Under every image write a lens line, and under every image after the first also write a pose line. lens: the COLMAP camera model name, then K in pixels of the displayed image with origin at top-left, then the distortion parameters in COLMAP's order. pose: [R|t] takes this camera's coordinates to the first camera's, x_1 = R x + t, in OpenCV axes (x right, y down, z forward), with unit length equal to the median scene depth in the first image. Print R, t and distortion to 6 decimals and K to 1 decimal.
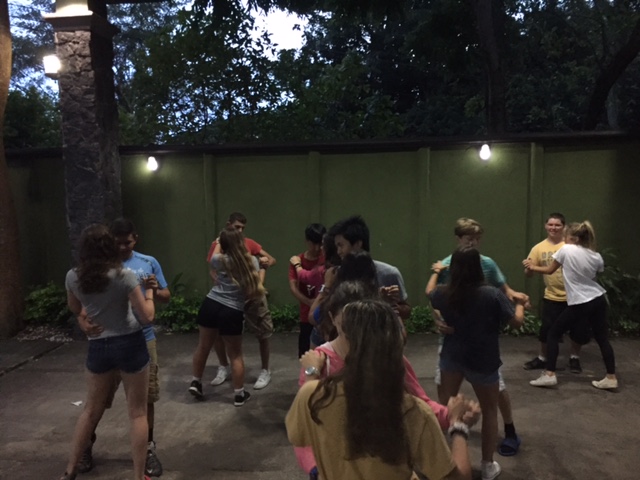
lens RADIAL K [[586.5, 0, 314.5], [0, 586.5, 240.7], [0, 0, 1]] dist [0.107973, 0.000000]
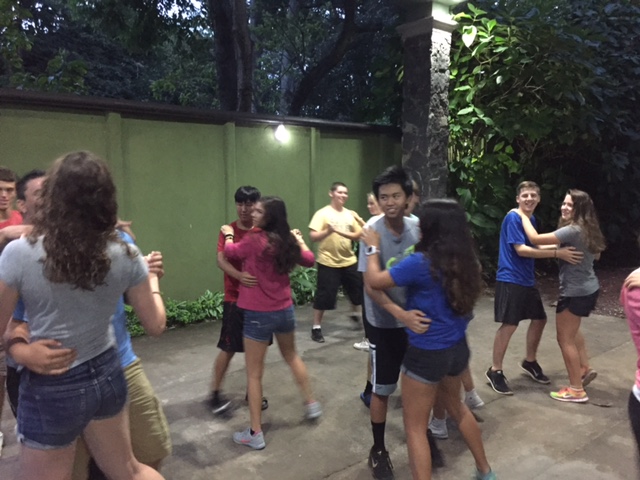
lens RADIAL K [[586.5, 0, 308.3], [0, 586.5, 238.7], [0, 0, 1]] dist [0.107973, 0.000000]
pose [[0.684433, -0.052561, 0.727179, -0.440146], [0.042477, 0.998578, 0.032197, 0.006378], [-0.727838, 0.008852, 0.685692, 0.254804]]
